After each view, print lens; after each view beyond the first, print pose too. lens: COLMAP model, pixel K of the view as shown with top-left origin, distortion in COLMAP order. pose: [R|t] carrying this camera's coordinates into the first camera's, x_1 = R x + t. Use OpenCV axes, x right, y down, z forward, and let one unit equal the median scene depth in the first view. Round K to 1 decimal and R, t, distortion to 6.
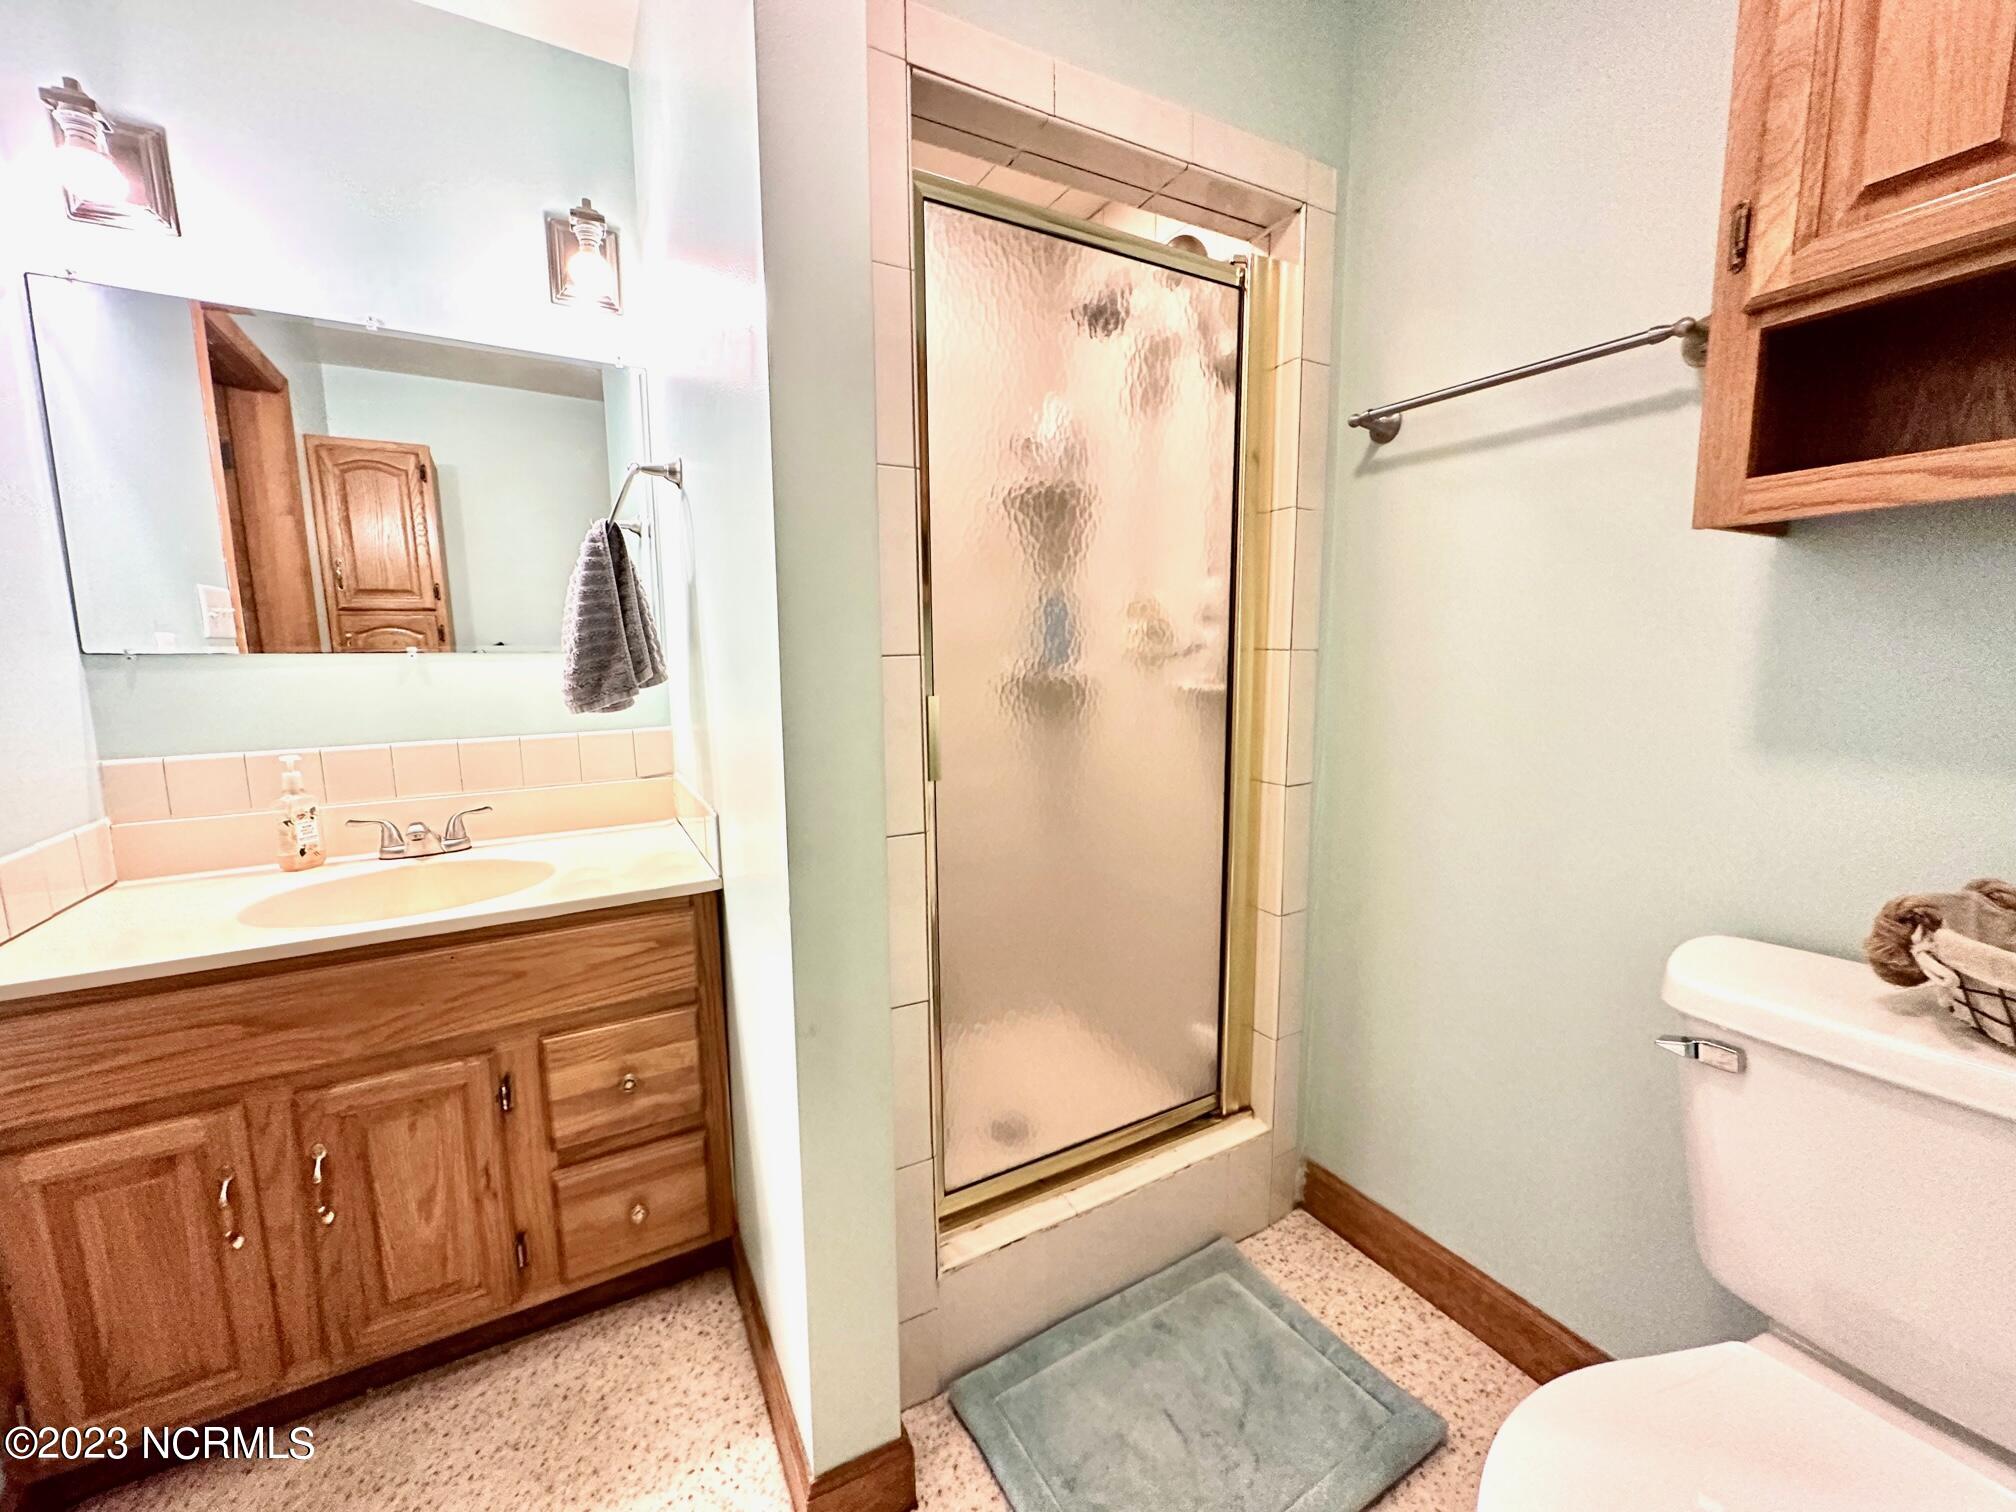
lens RADIAL K [[802.0, 0, 1006.1], [0, 802.0, 753.7], [0, 0, 1]] dist [-0.002643, 0.000789]
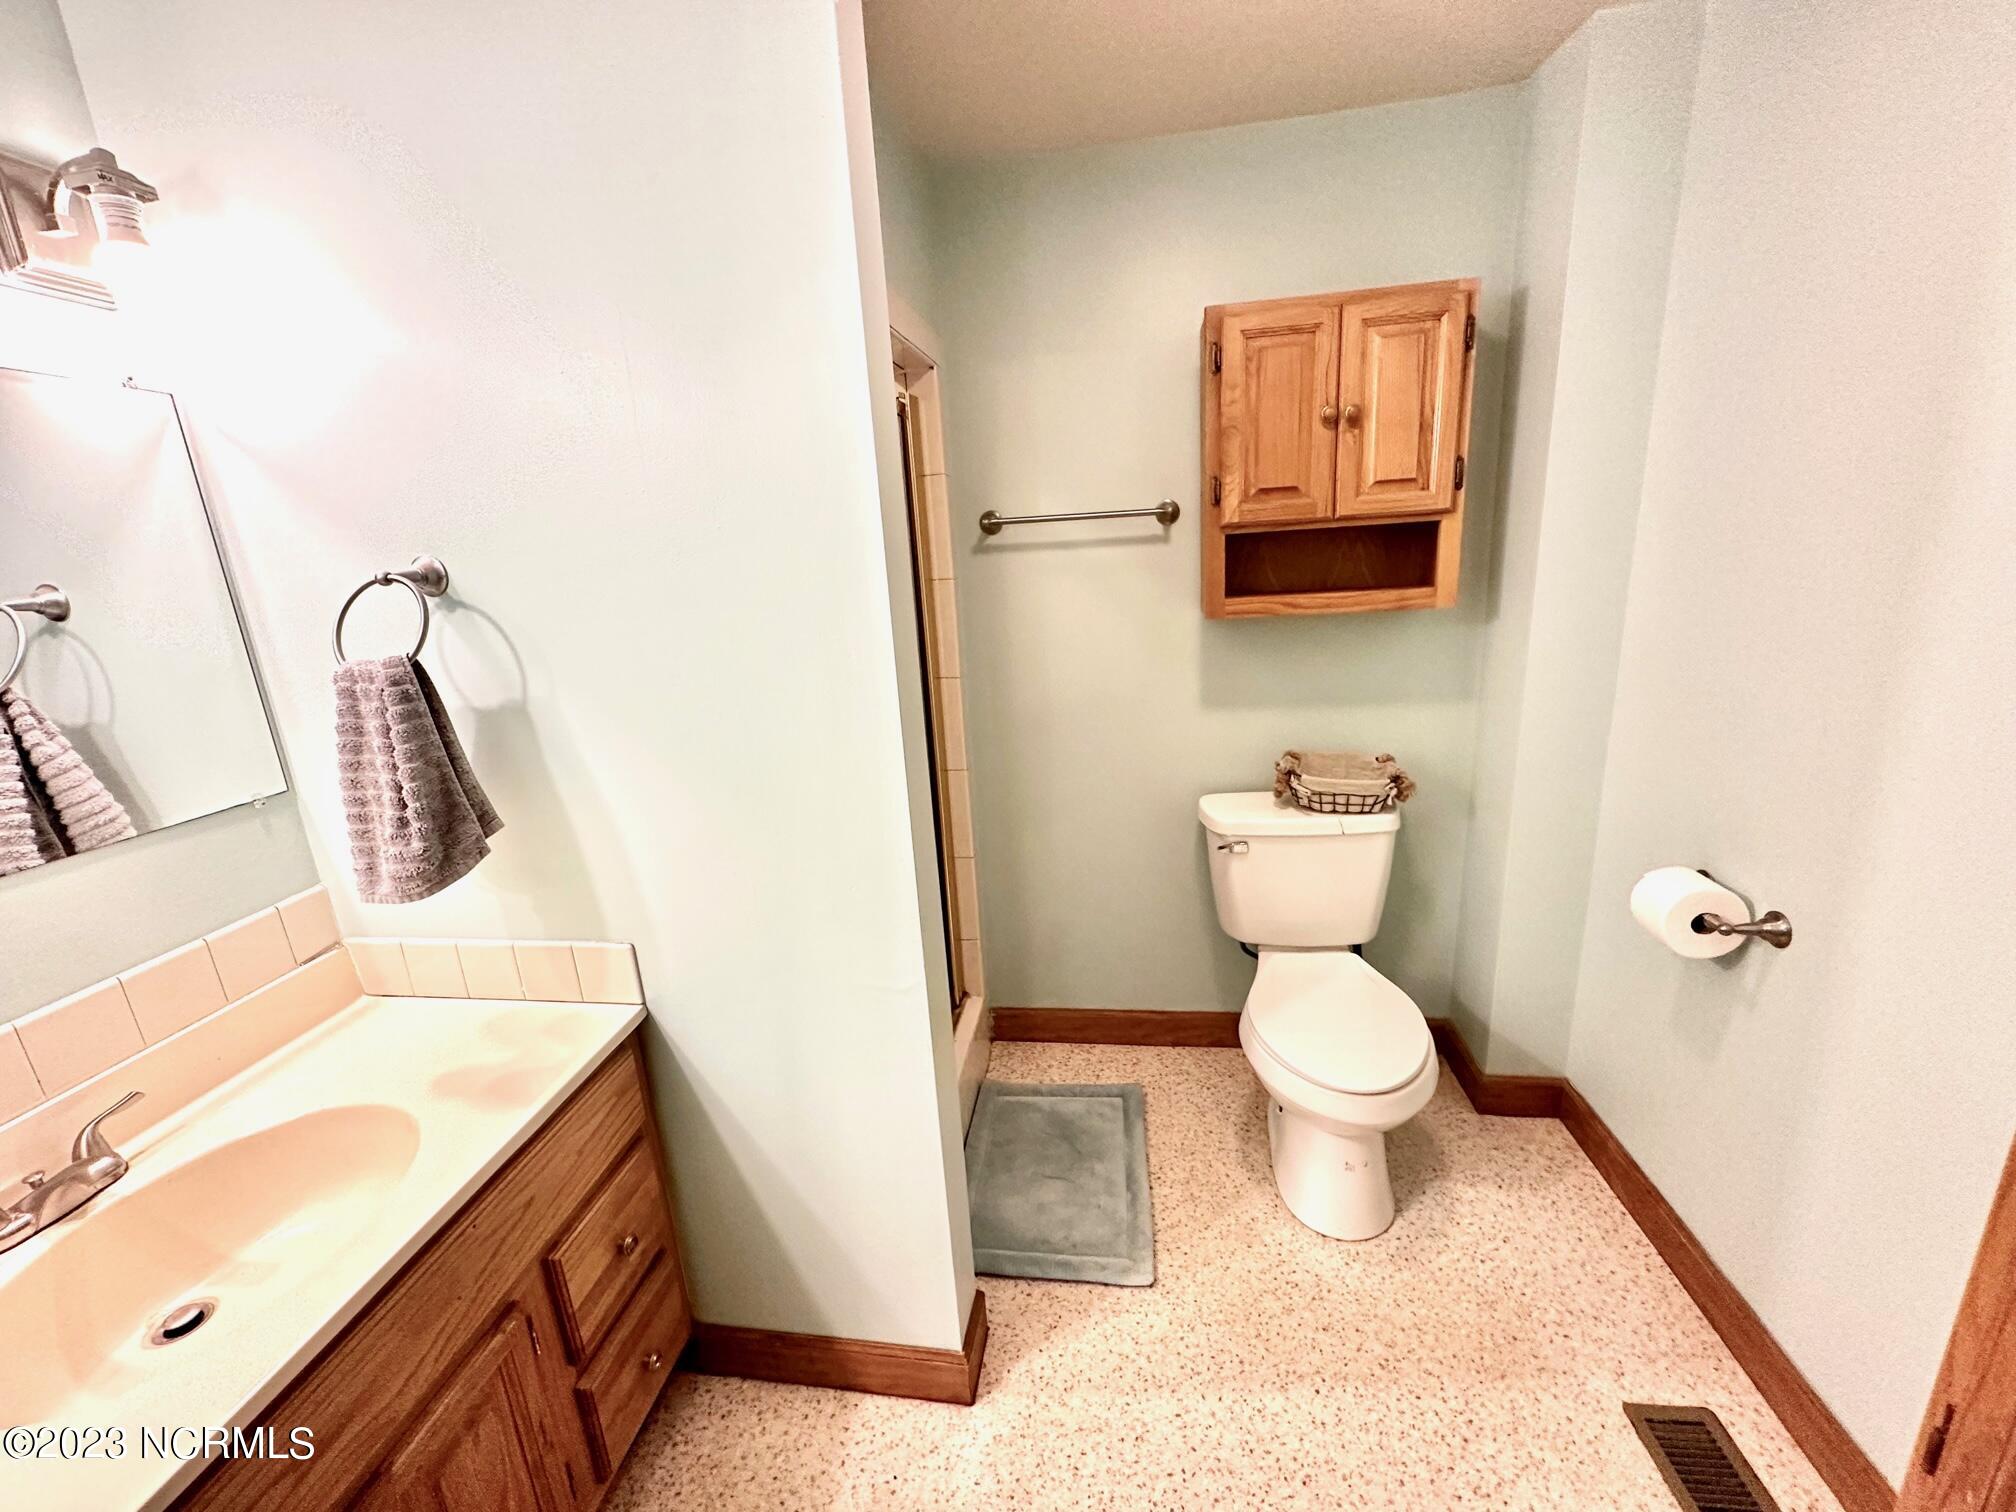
lens RADIAL K [[802.0, 0, 1005.3], [0, 802.0, 756.0], [0, 0, 1]] dist [-0.002643, 0.000789]
pose [[0.609270, -0.228091, 0.759450, -0.786365], [0.158832, 0.973432, 0.164934, -0.238606], [-0.776893, 0.020136, 0.629311, 0.043047]]
